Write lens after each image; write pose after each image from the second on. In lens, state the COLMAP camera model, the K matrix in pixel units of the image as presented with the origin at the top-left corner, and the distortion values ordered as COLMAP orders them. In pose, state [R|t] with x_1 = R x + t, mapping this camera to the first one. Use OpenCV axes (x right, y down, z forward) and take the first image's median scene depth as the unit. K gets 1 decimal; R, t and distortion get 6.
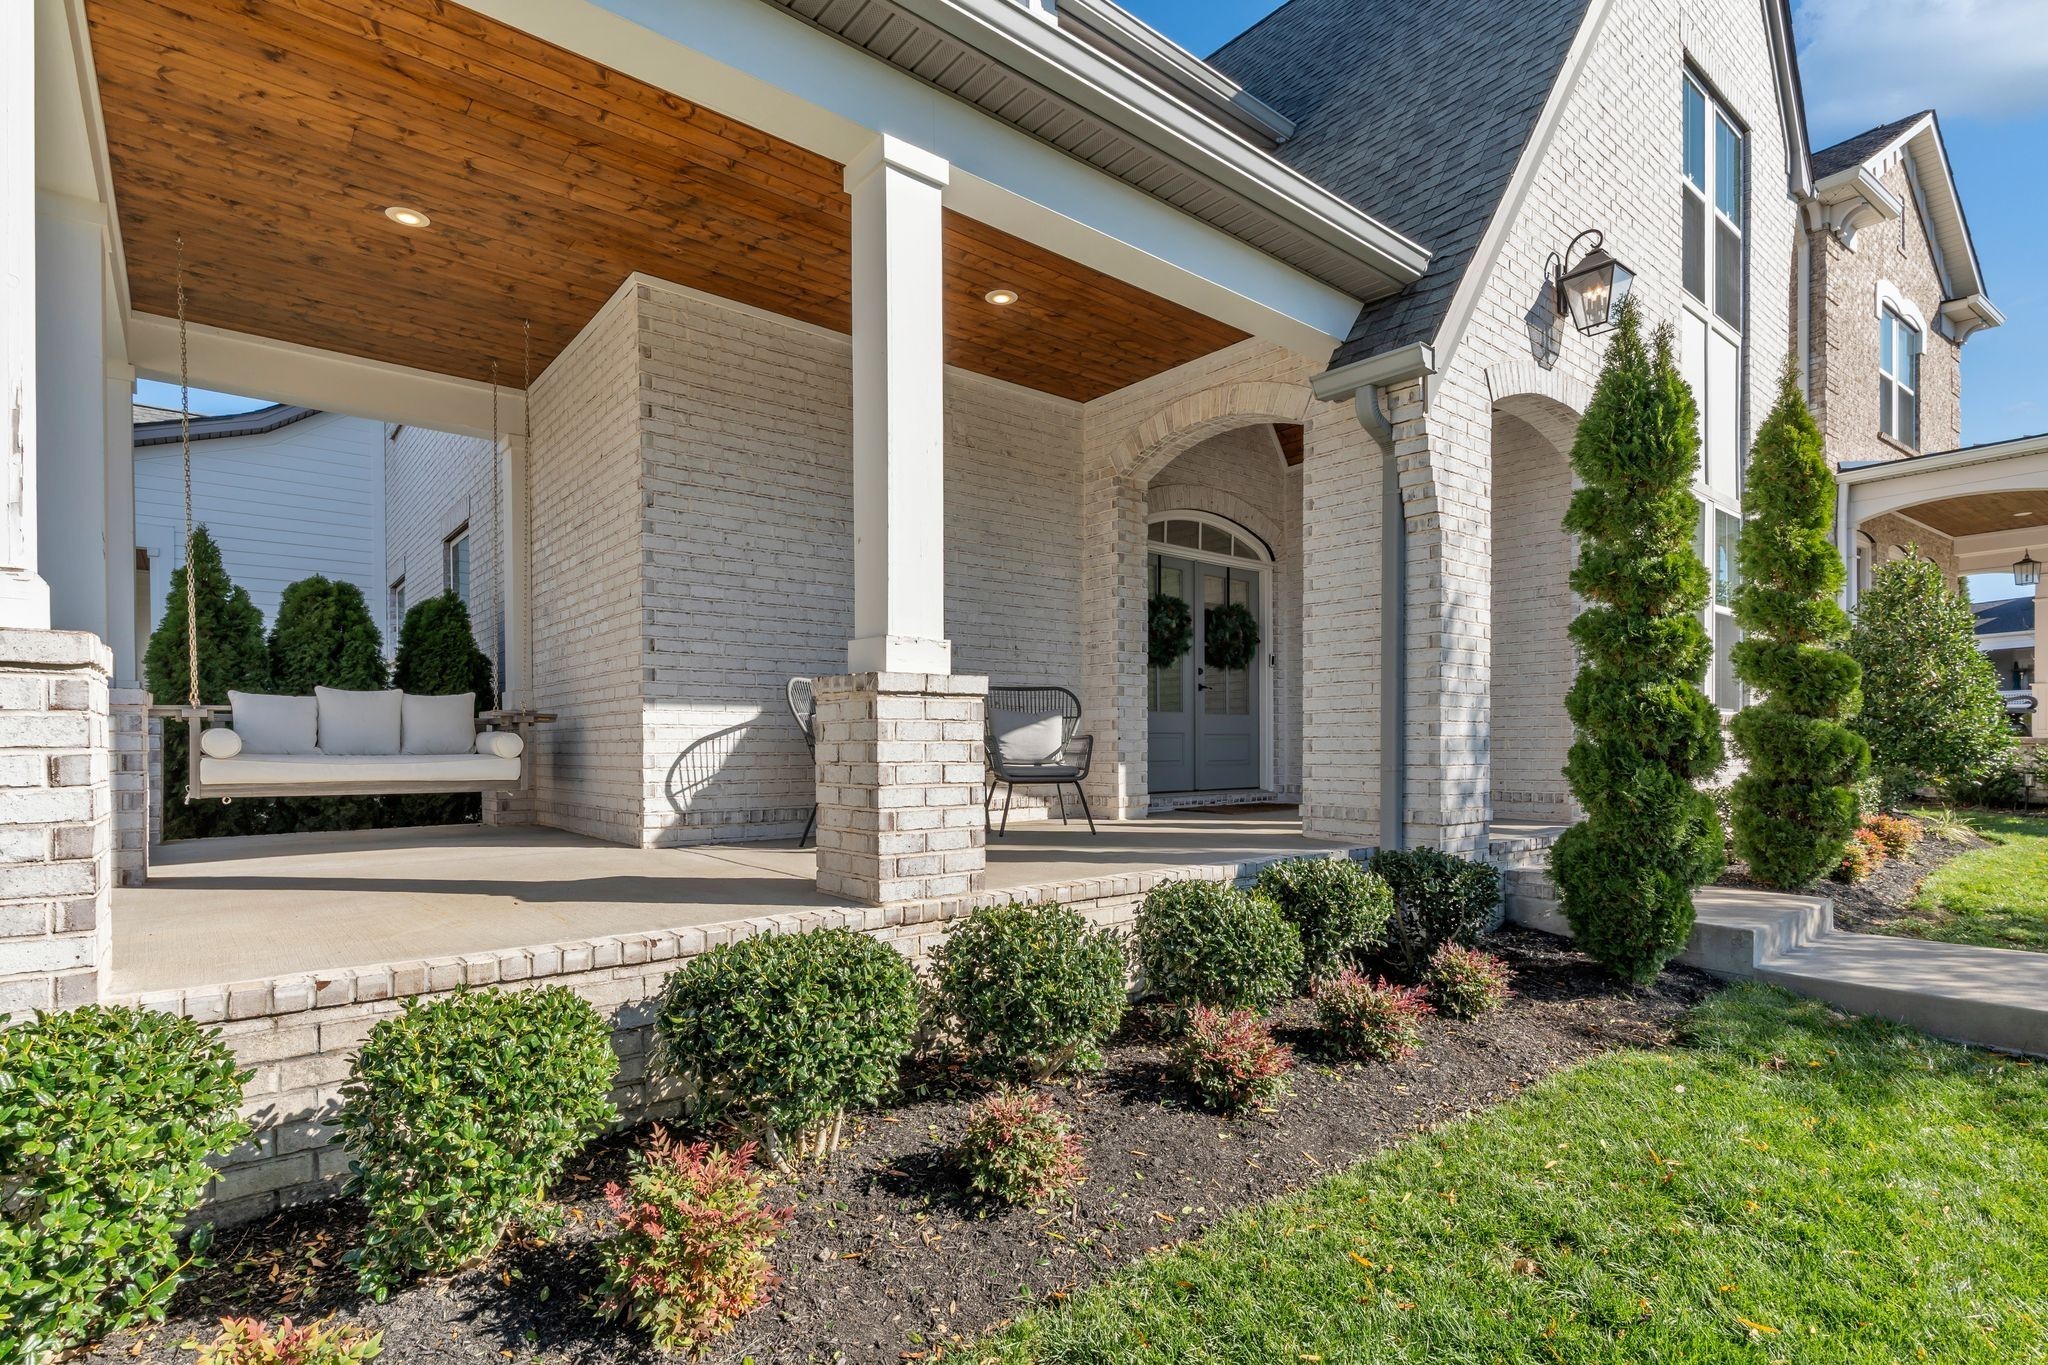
lens RADIAL K [[1008.8, 0, 1018.3], [0, 1008.8, 734.5], [0, 0, 1]] dist [-0.004419, -0.000226]
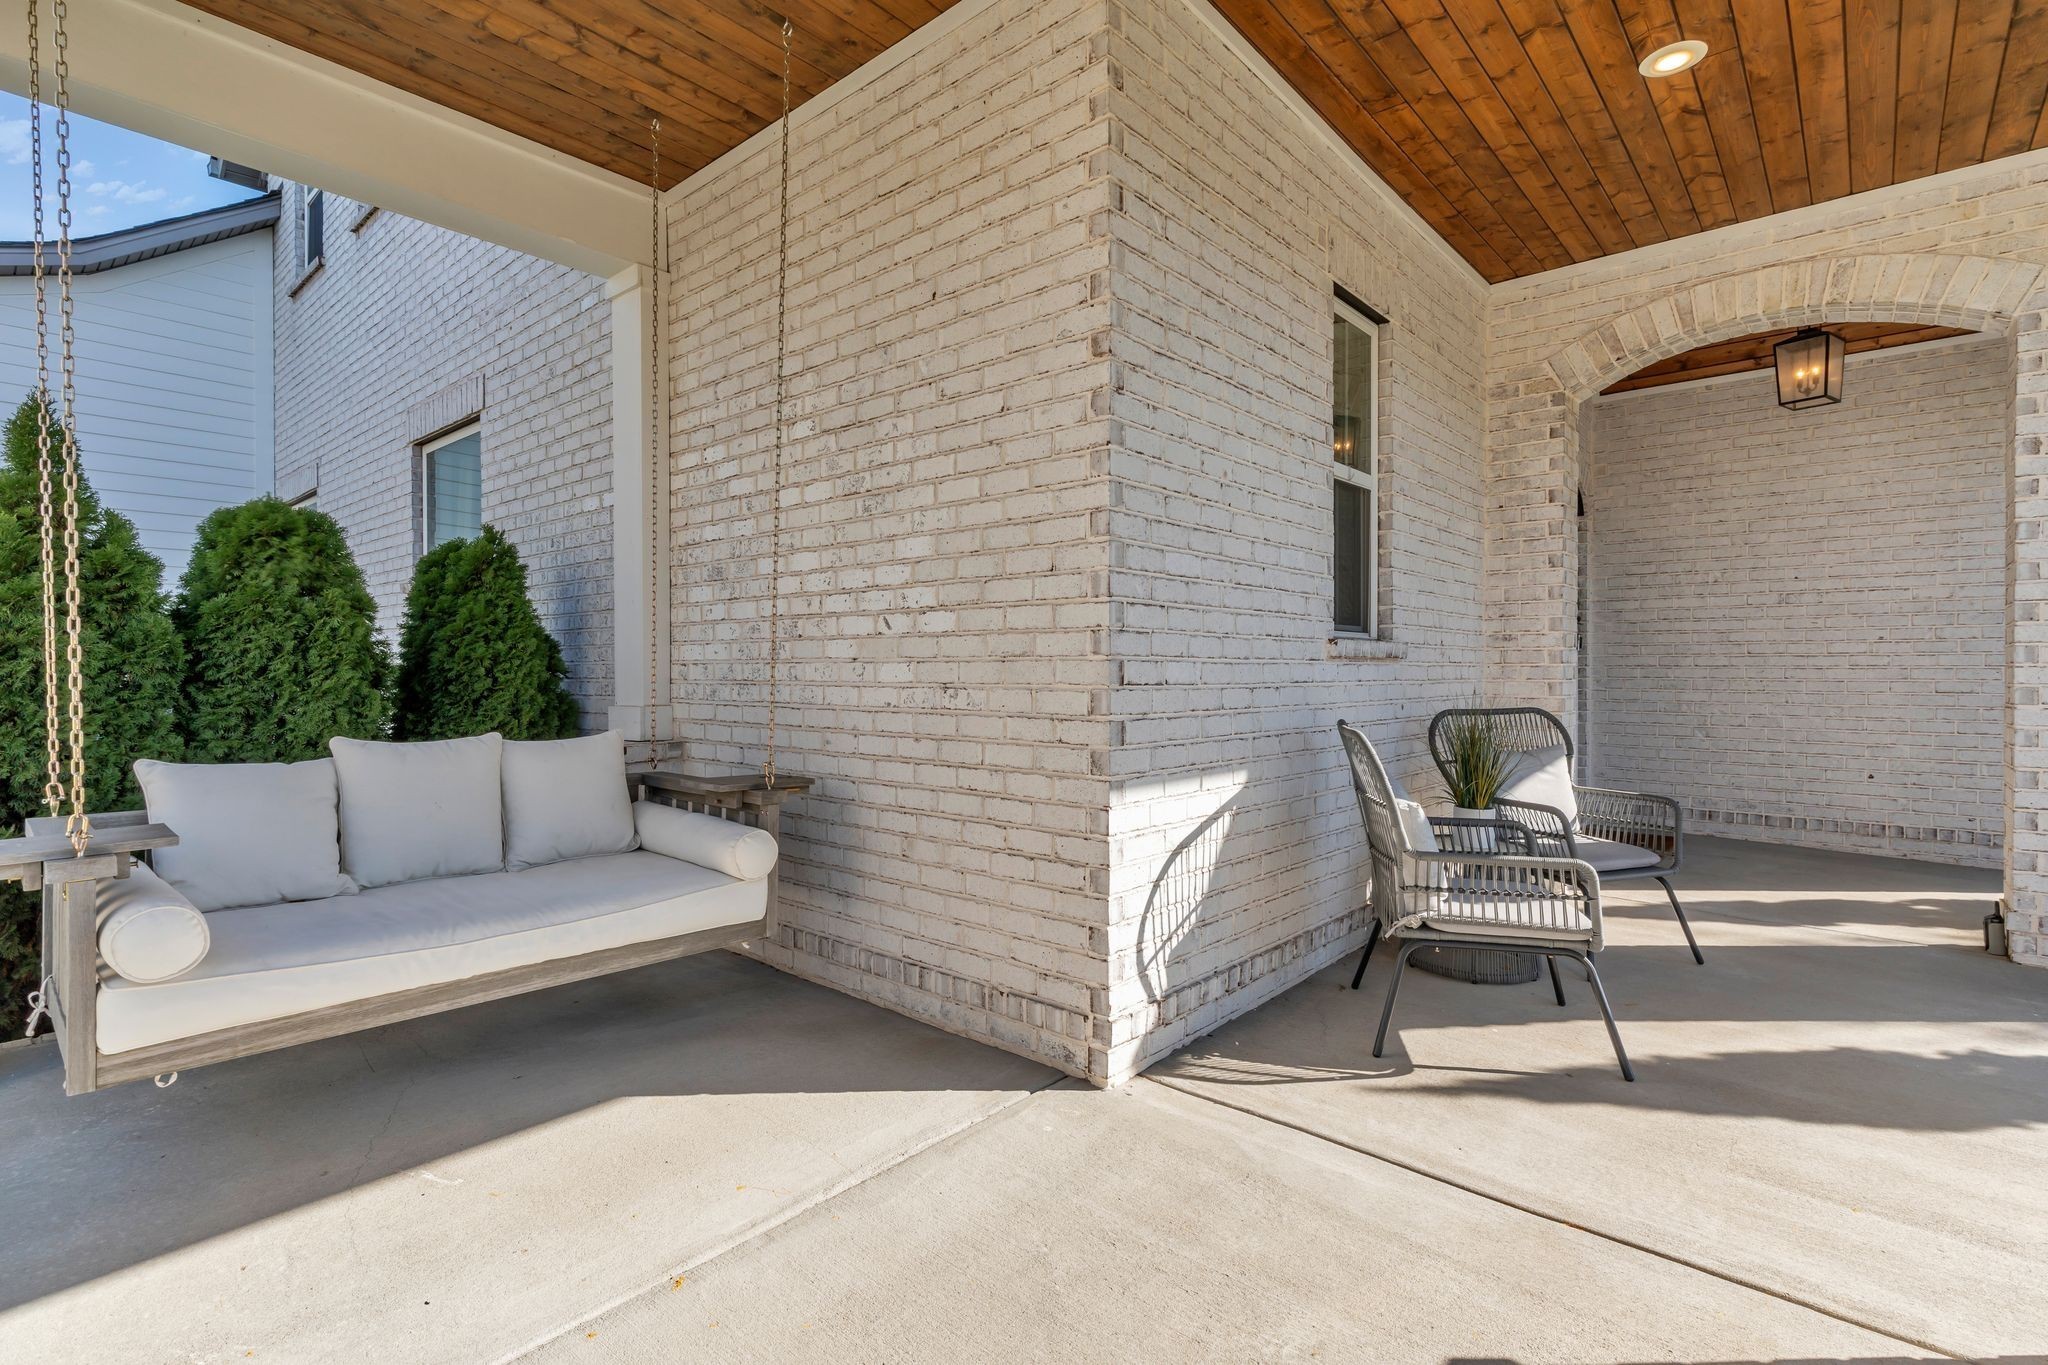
lens RADIAL K [[969.8, 0, 1023.9], [0, 969.8, 658.3], [0, 0, 1]] dist [0.001600, 0.000549]
pose [[0.987389, 0.007995, 0.158109, -0.455788], [-0.008135, 0.999967, 0.000238, -0.089684], [-0.158102, -0.001522, 0.987422, 0.504989]]
